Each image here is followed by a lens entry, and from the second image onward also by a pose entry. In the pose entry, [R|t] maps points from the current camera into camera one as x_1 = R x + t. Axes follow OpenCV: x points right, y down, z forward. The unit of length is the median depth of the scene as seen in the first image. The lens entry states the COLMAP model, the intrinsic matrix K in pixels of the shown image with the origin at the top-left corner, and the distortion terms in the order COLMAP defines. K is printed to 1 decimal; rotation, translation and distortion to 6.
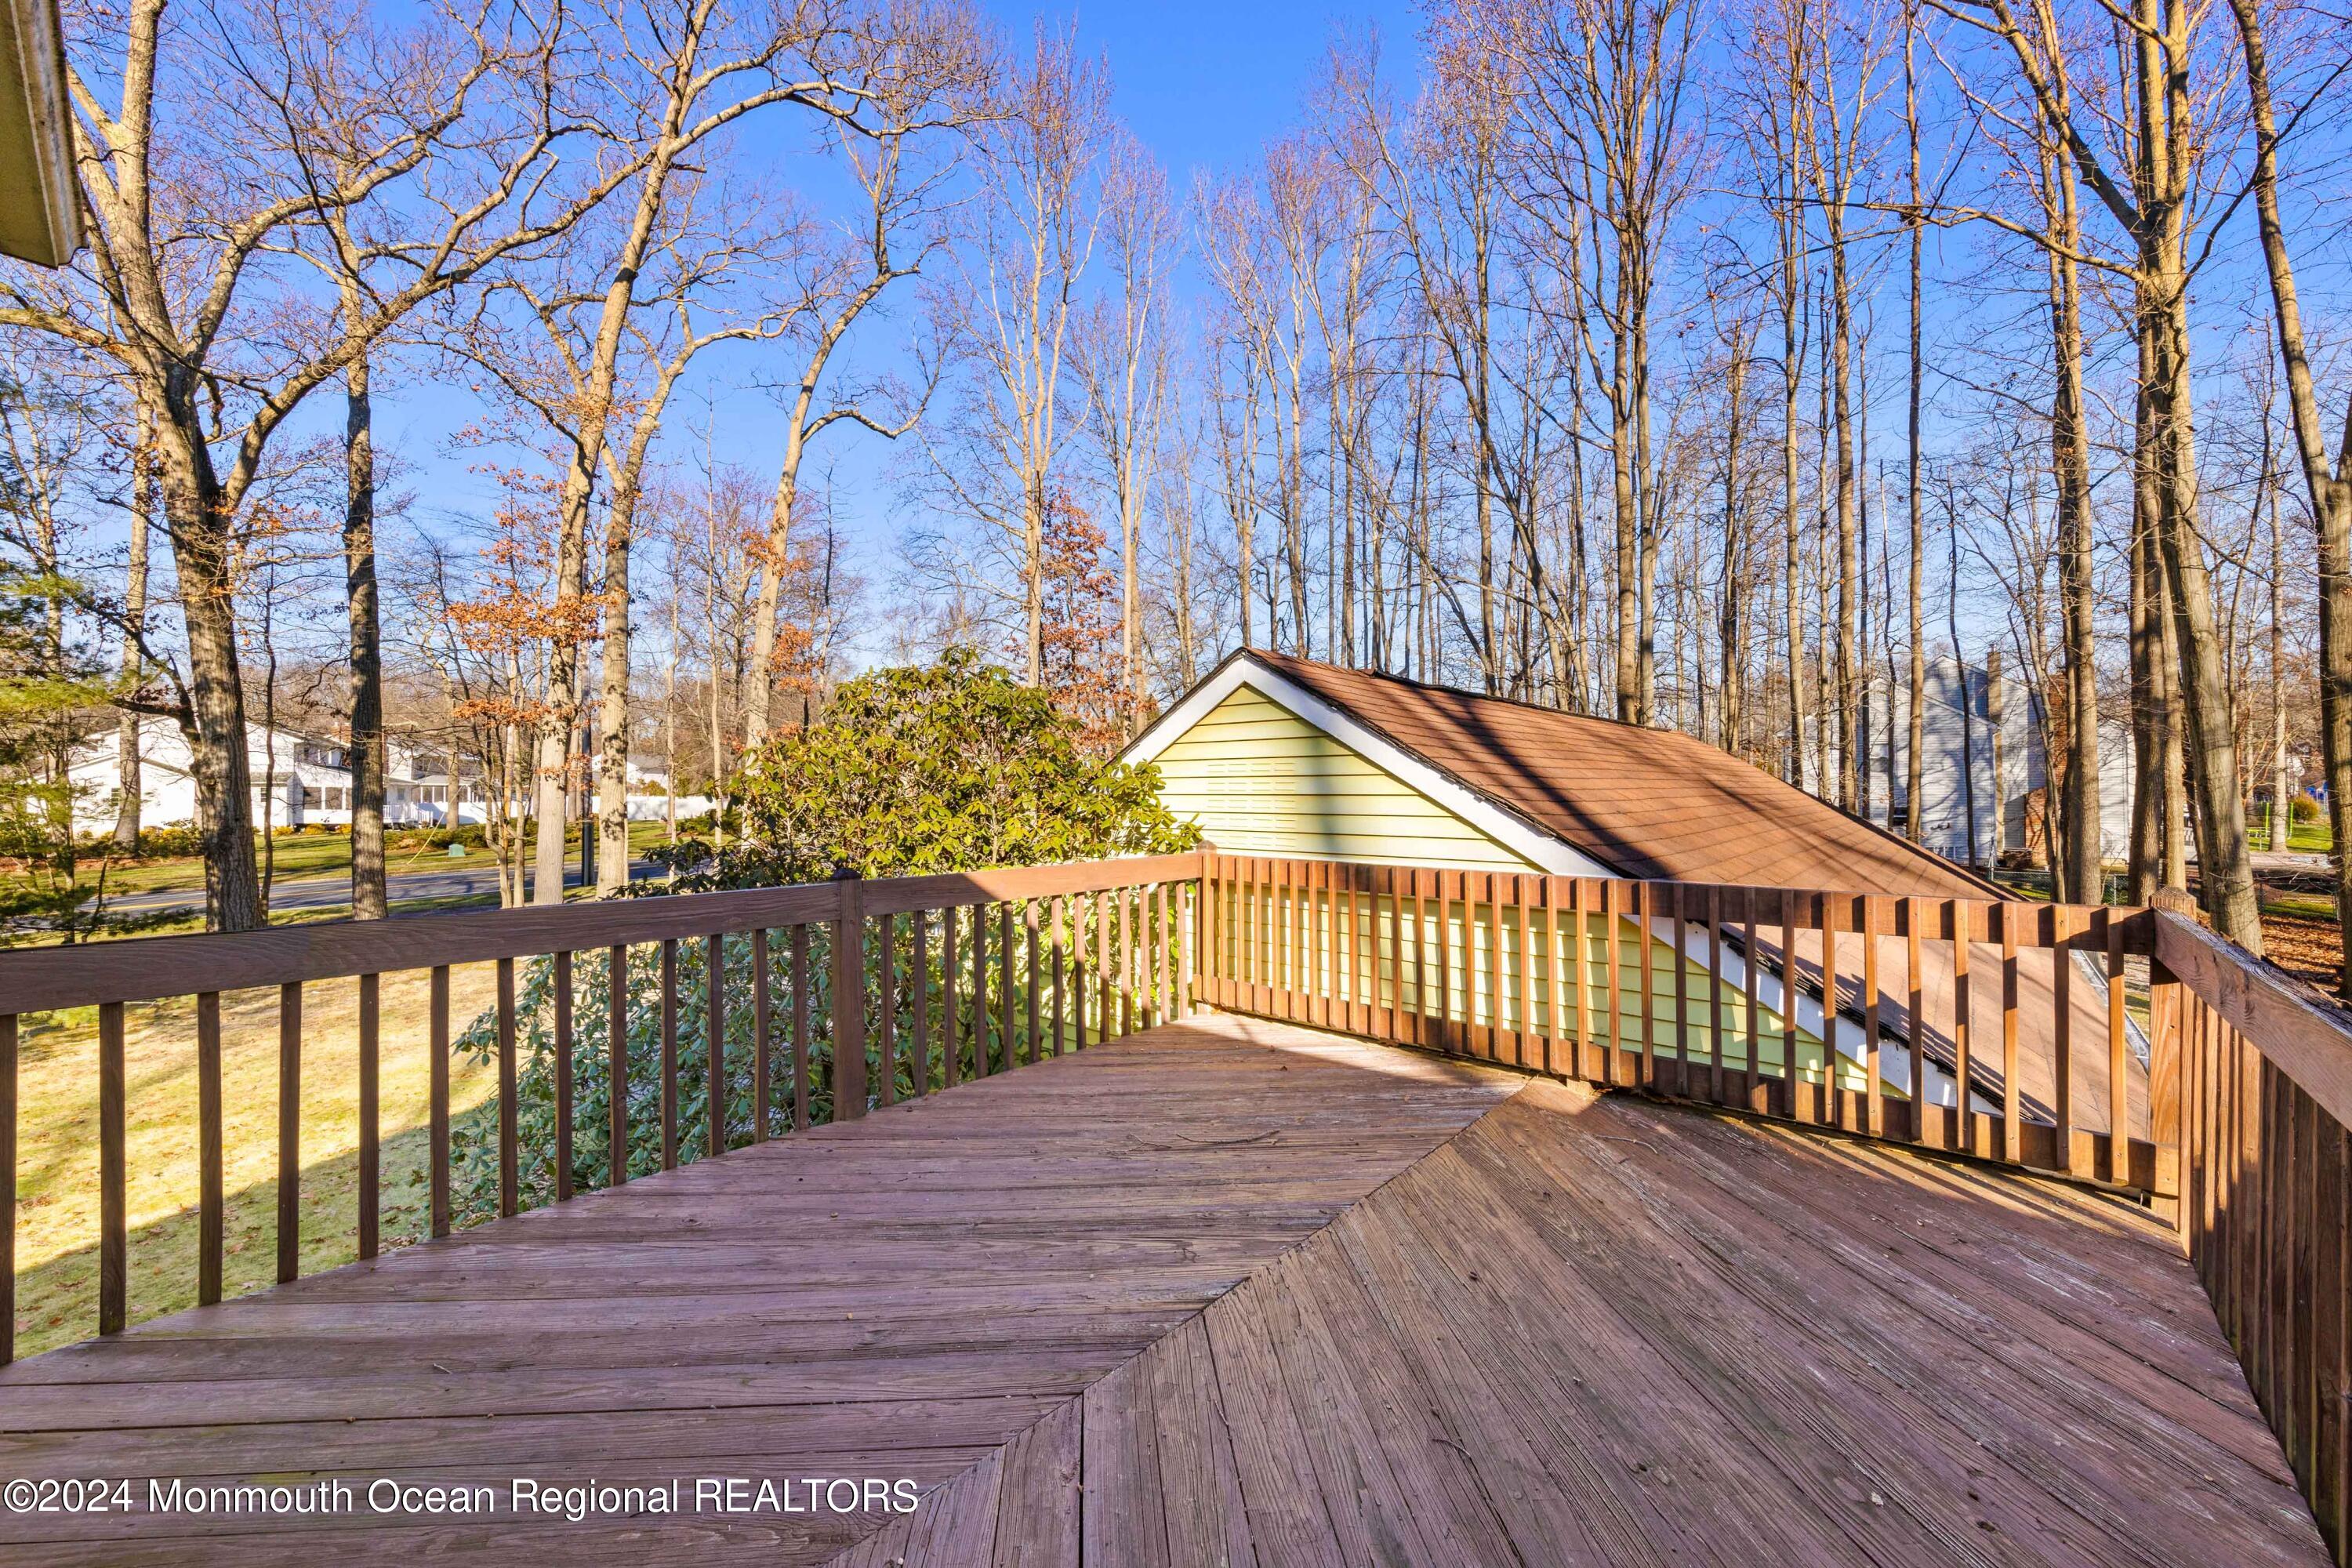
lens RADIAL K [[920.2, 0, 1193.9], [0, 920.2, 786.9], [0, 0, 1]] dist [0.003152, 0.000856]
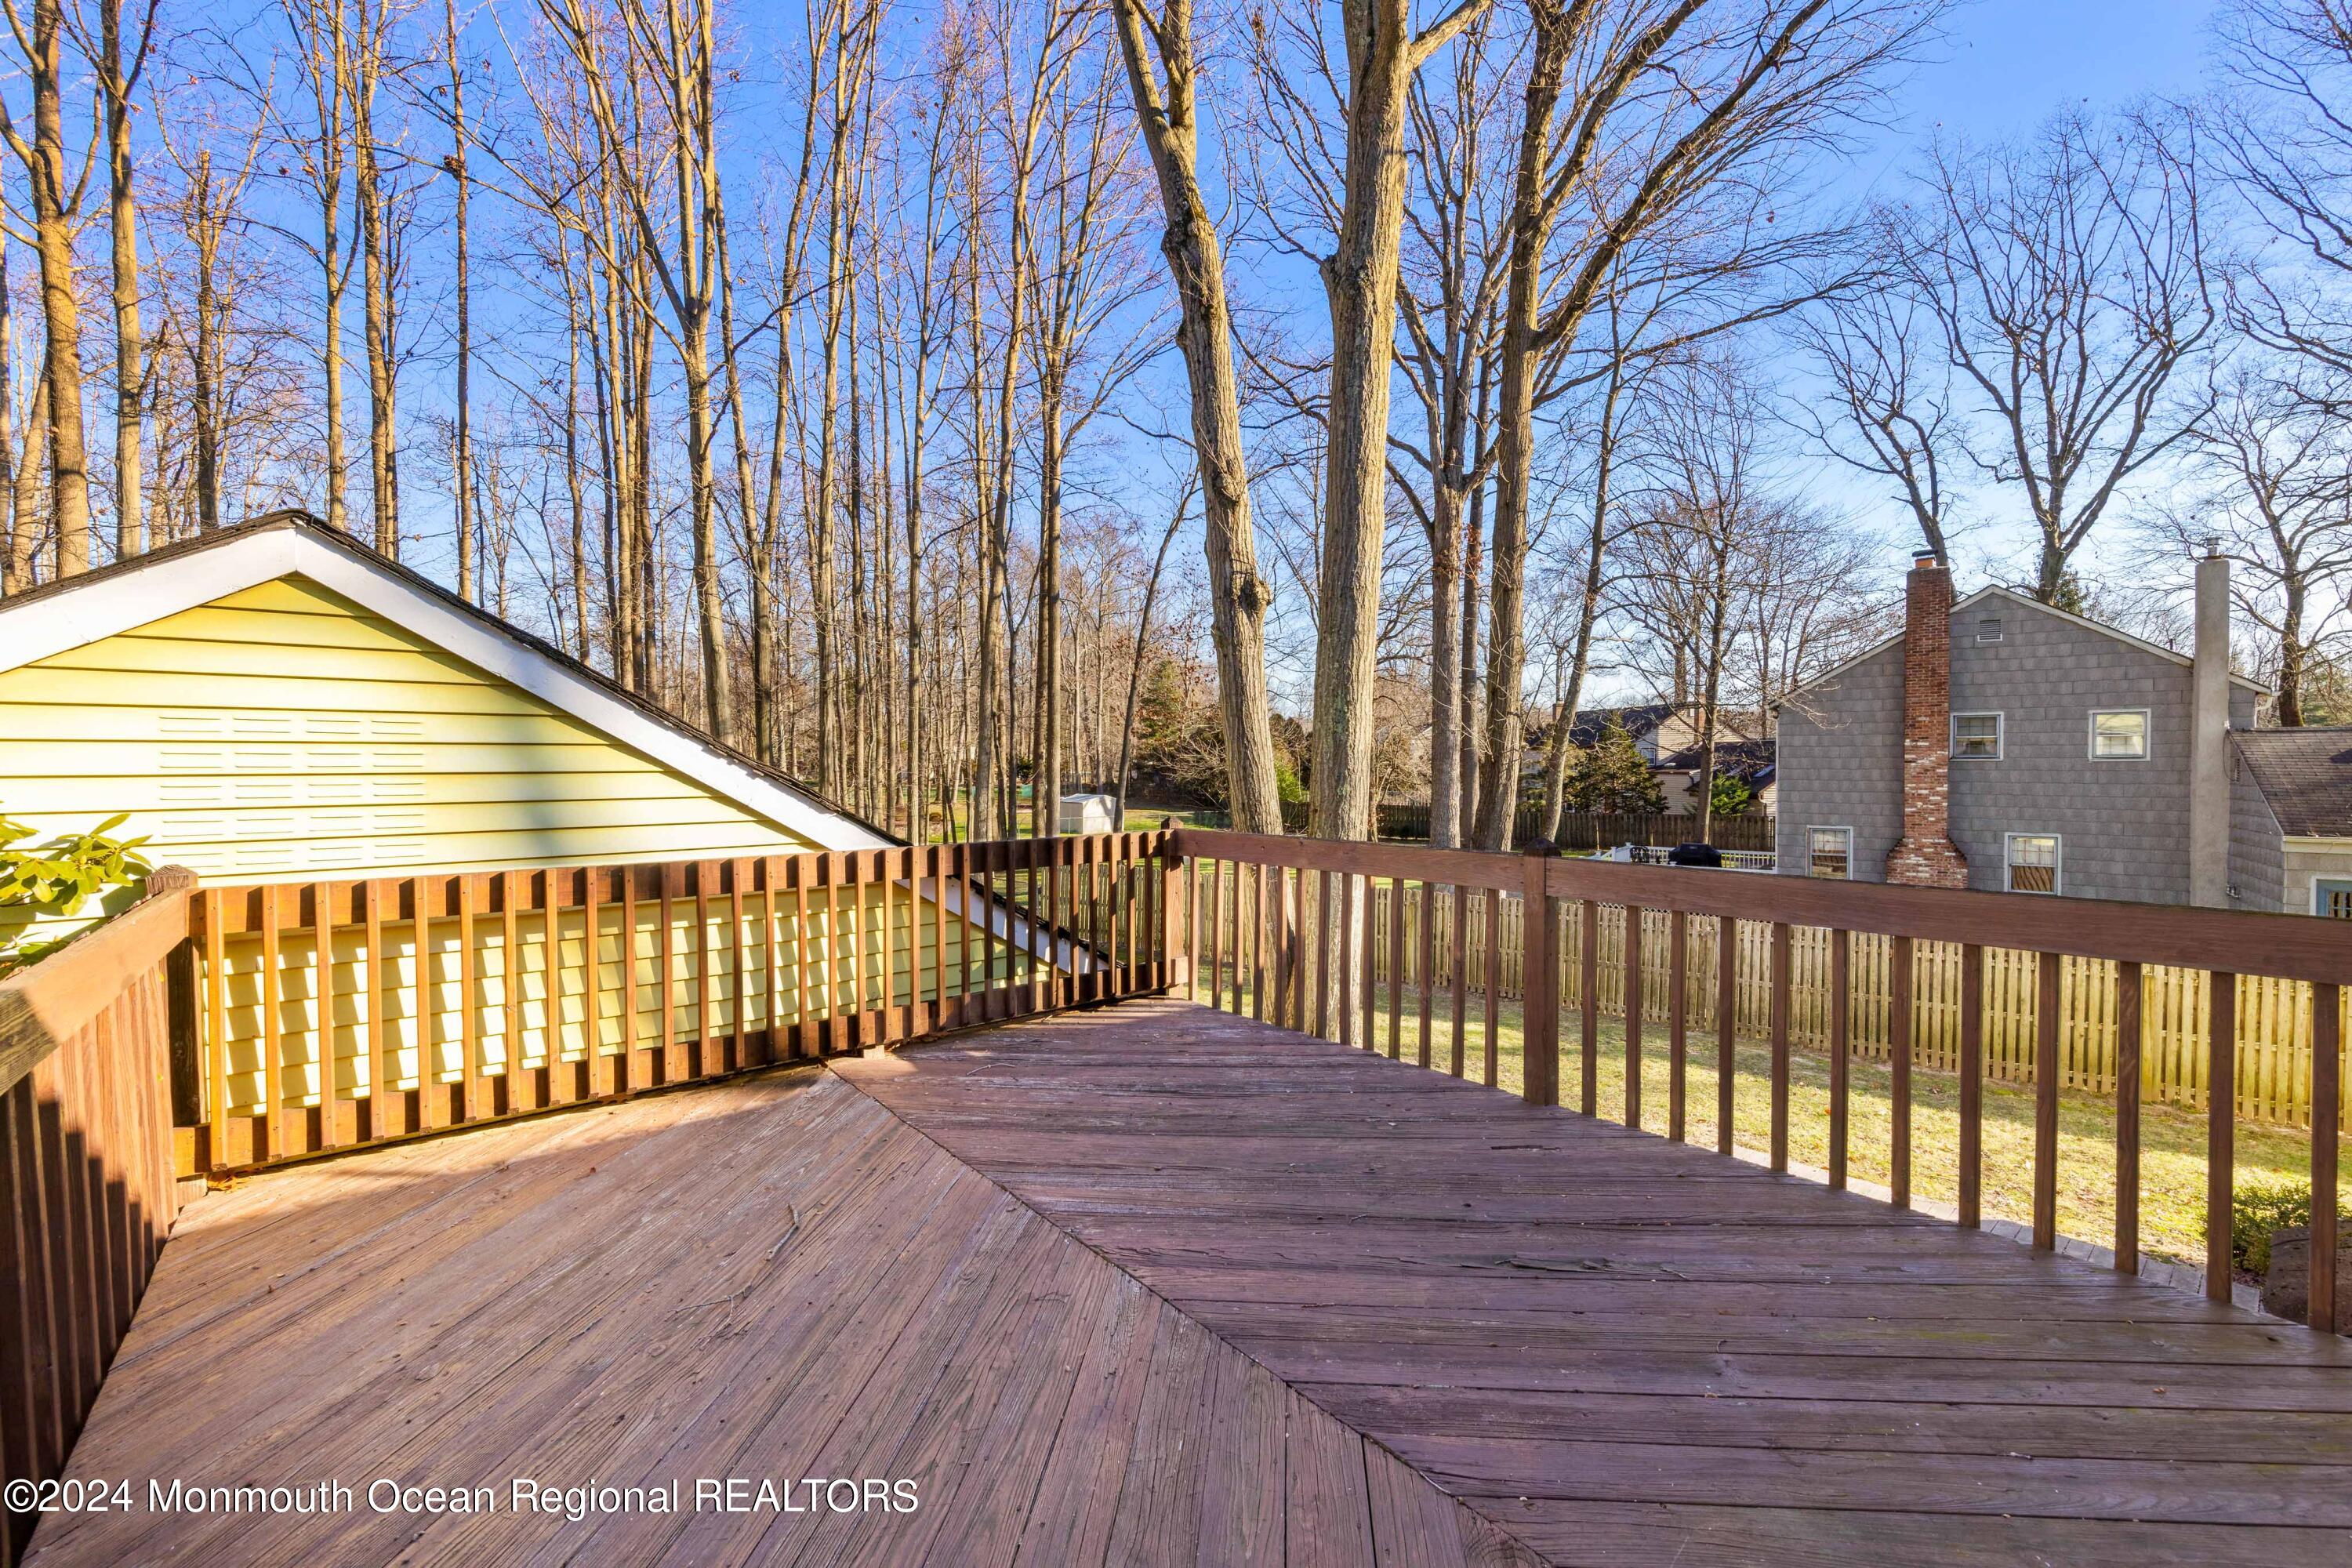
lens RADIAL K [[965.6, 0, 1173.2], [0, 965.6, 791.0], [0, 0, 1]] dist [0.003706, -0.000649]
pose [[0.154041, -0.027176, 0.987691, -0.546548], [-0.000541, 0.999619, 0.027589, 0.002624], [-0.988064, -0.004784, 0.153967, 0.467652]]
